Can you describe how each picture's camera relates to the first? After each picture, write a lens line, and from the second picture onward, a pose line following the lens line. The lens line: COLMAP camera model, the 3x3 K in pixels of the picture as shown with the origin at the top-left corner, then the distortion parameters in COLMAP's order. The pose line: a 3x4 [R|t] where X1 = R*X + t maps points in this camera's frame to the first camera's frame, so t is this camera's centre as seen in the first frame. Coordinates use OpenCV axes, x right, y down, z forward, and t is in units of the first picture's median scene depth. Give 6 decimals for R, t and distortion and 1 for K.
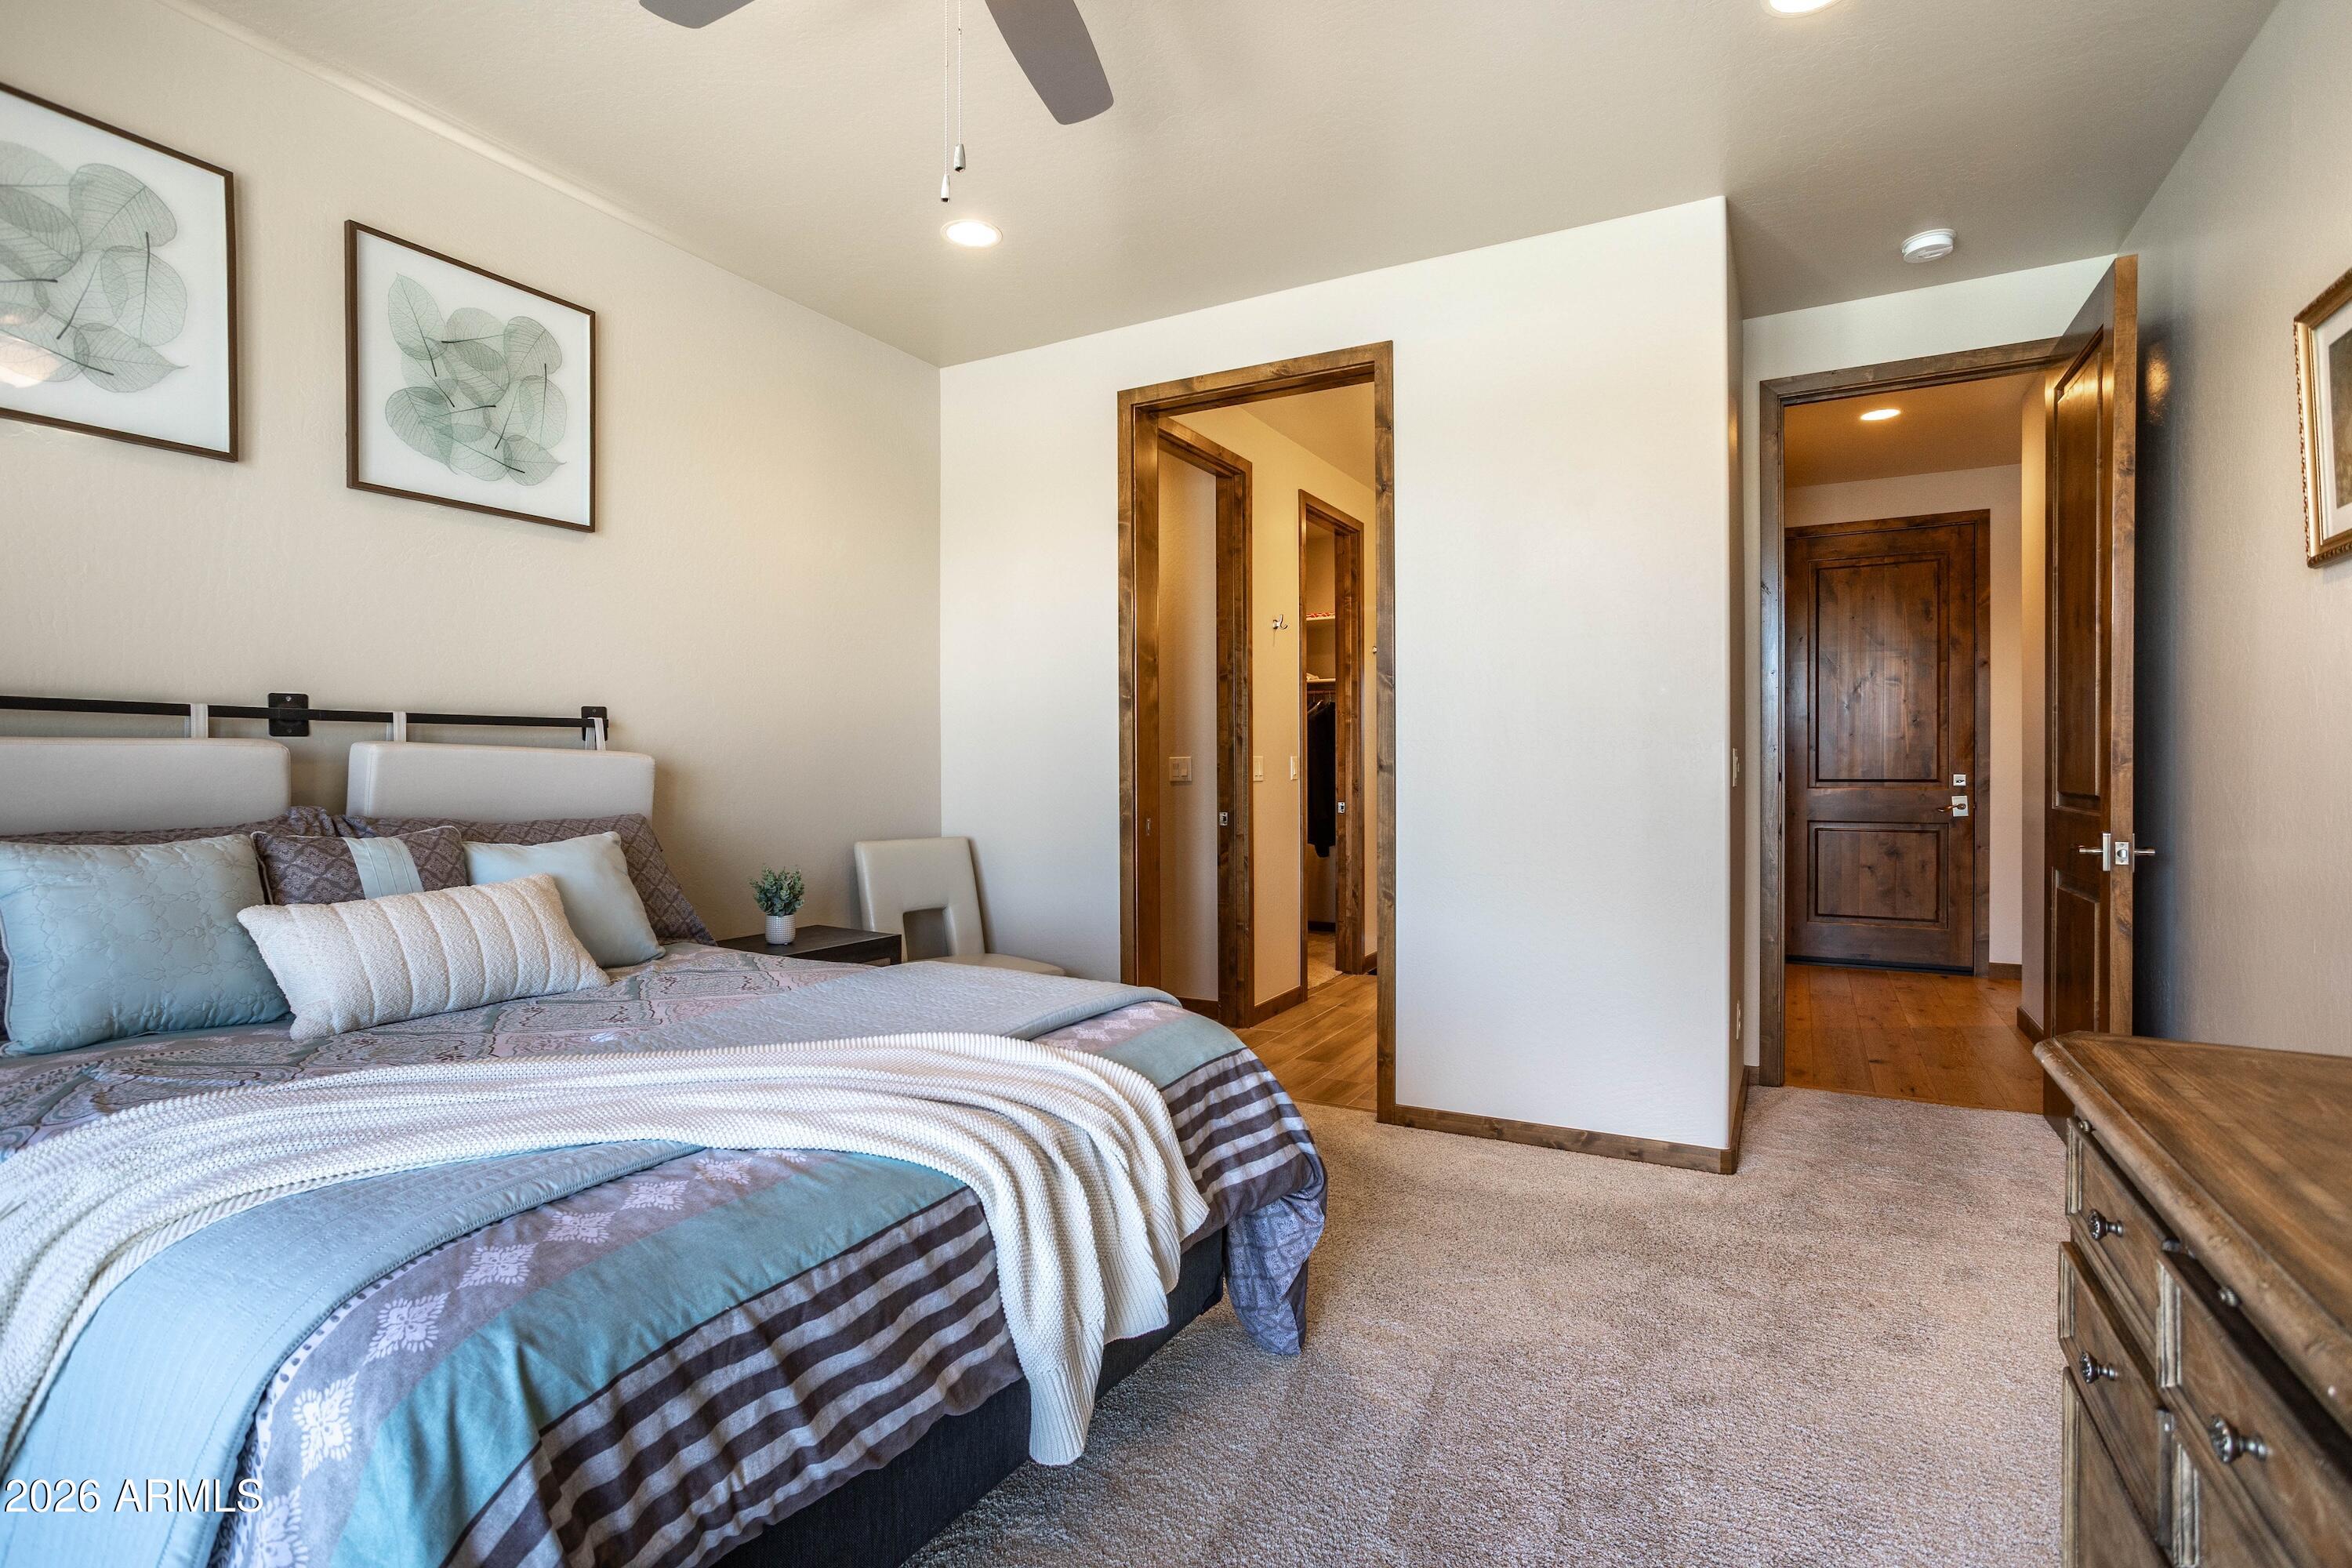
lens RADIAL K [[1140.2, 0, 1147.7], [0, 1140.2, 778.2], [0, 0, 1]] dist [0.000250, -0.000011]
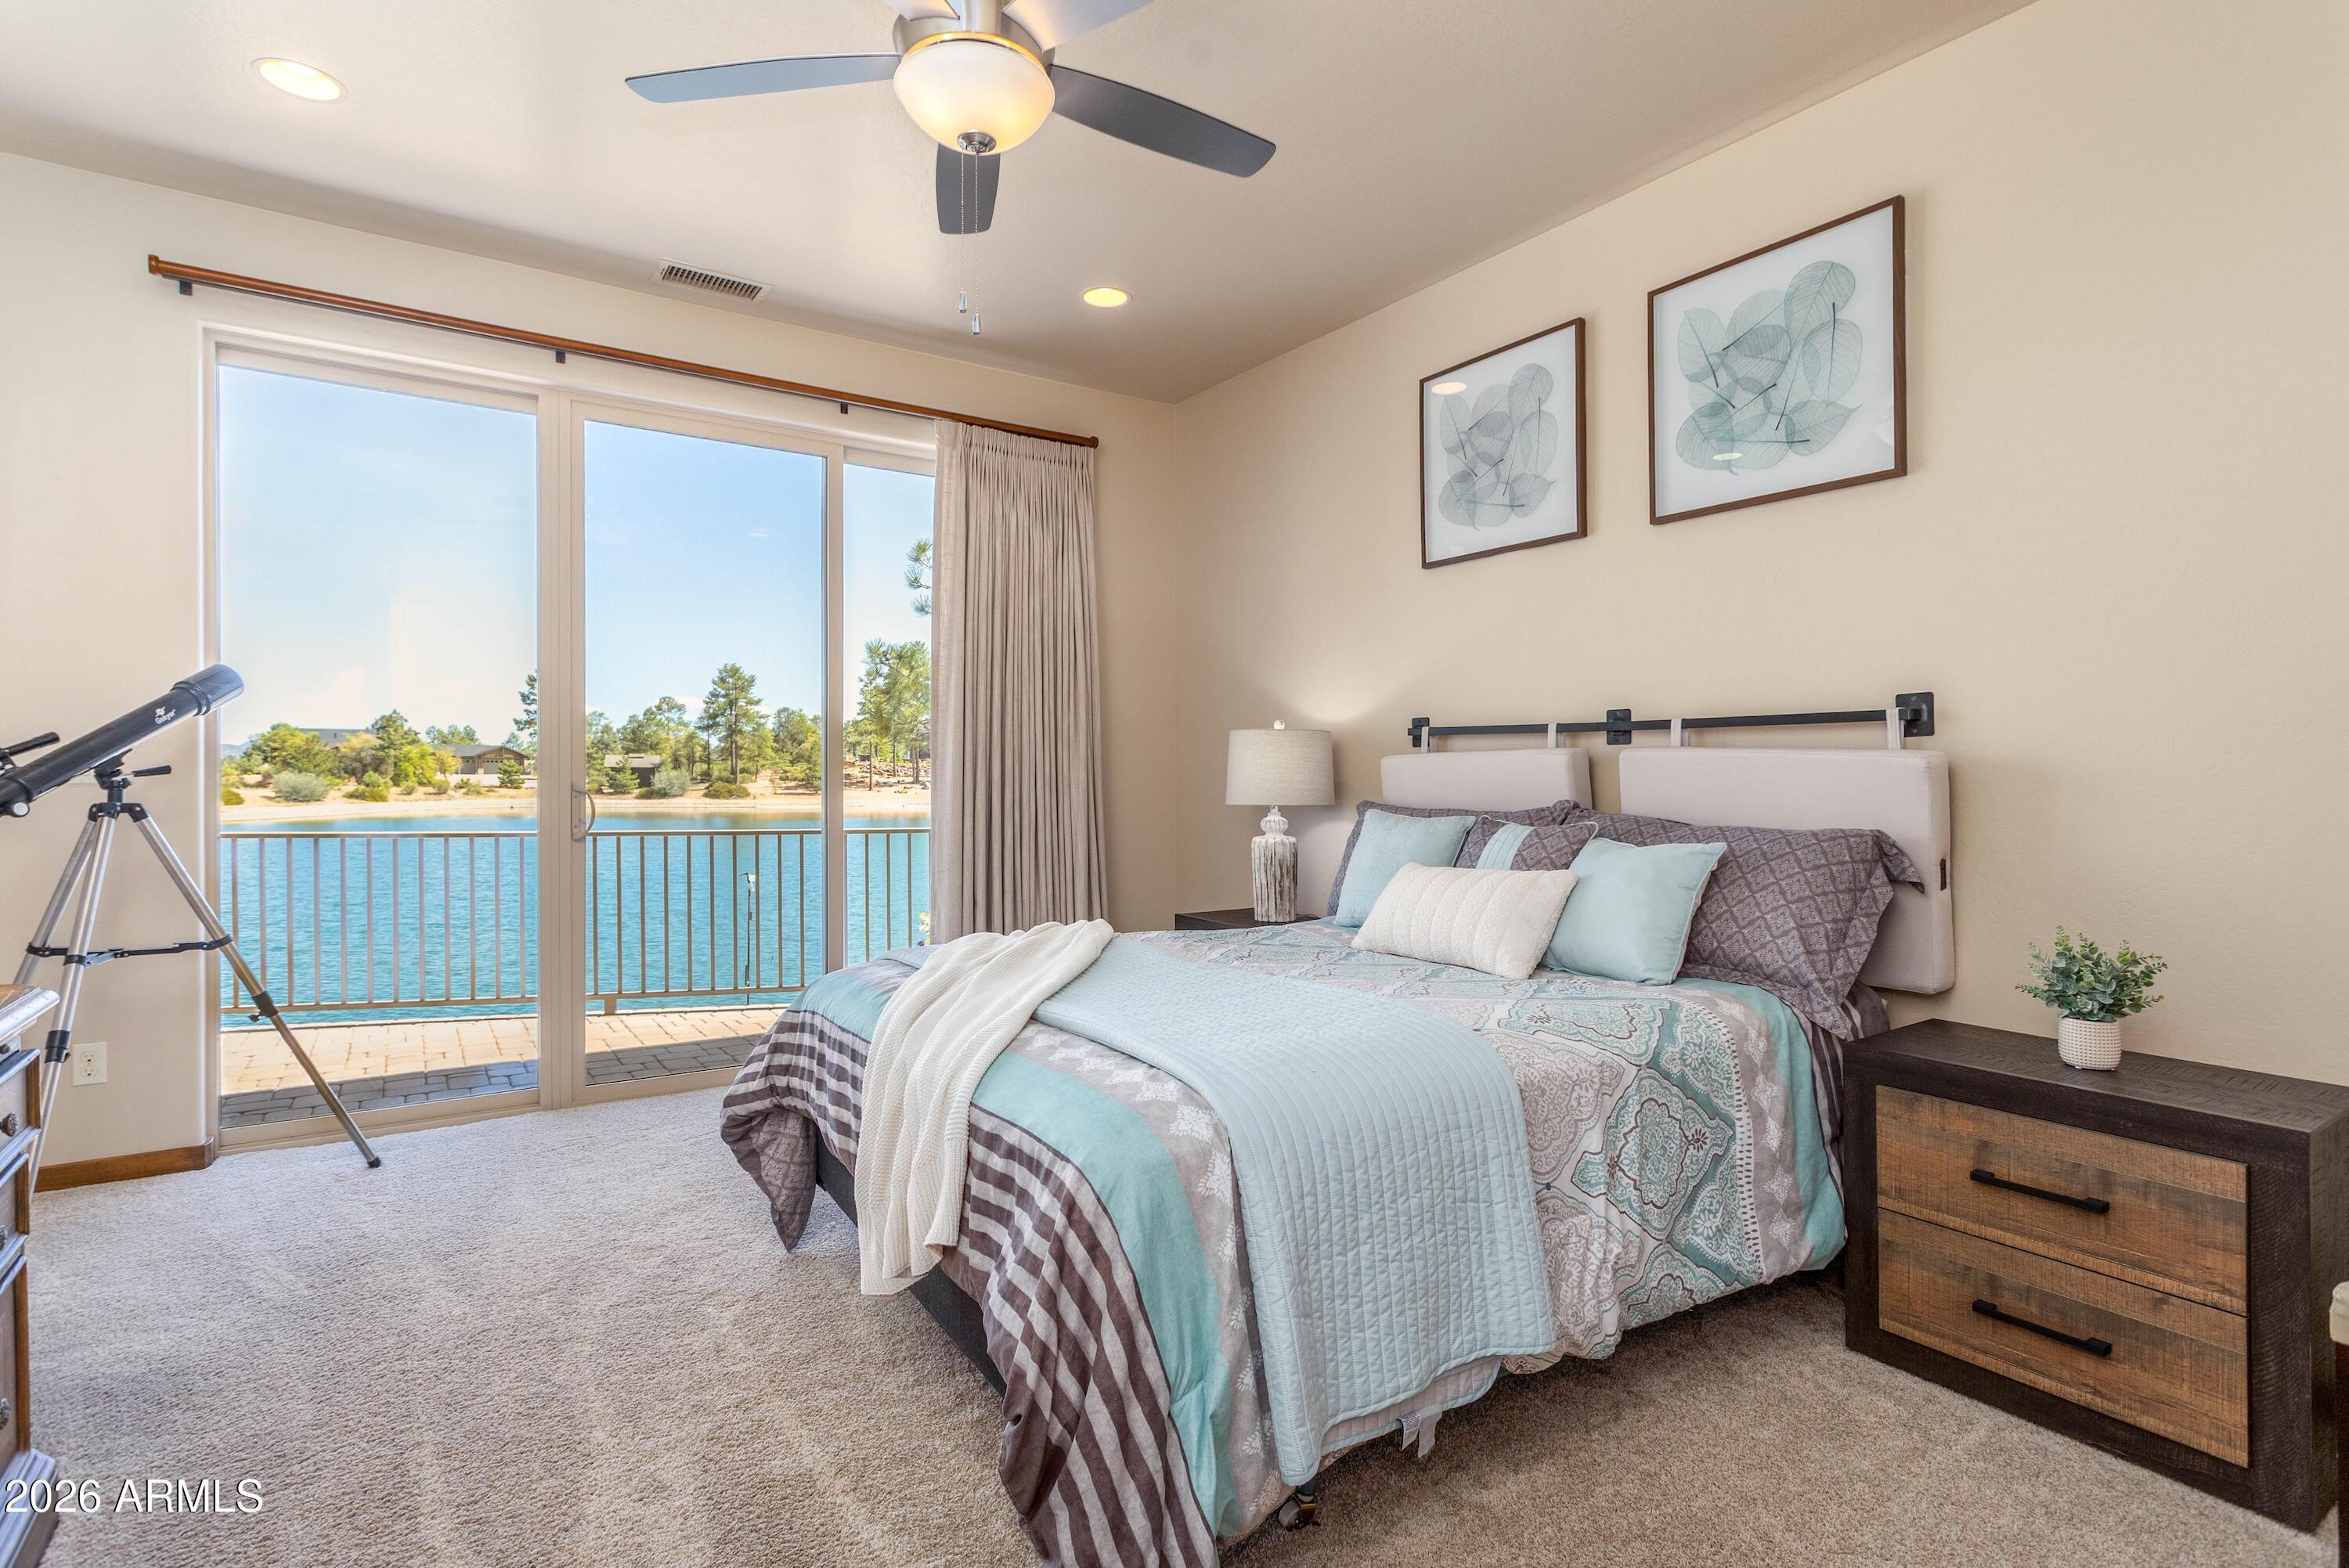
lens RADIAL K [[1138.6, 0, 1146.3], [0, 1138.6, 778.2], [0, 0, 1]] dist [0.000250, -0.000011]
pose [[-0.457500, 0.010769, -0.889144, 0.540061], [-0.003395, 0.999898, 0.013857, -0.015049], [0.889203, 0.009358, -0.457417, 1.047793]]
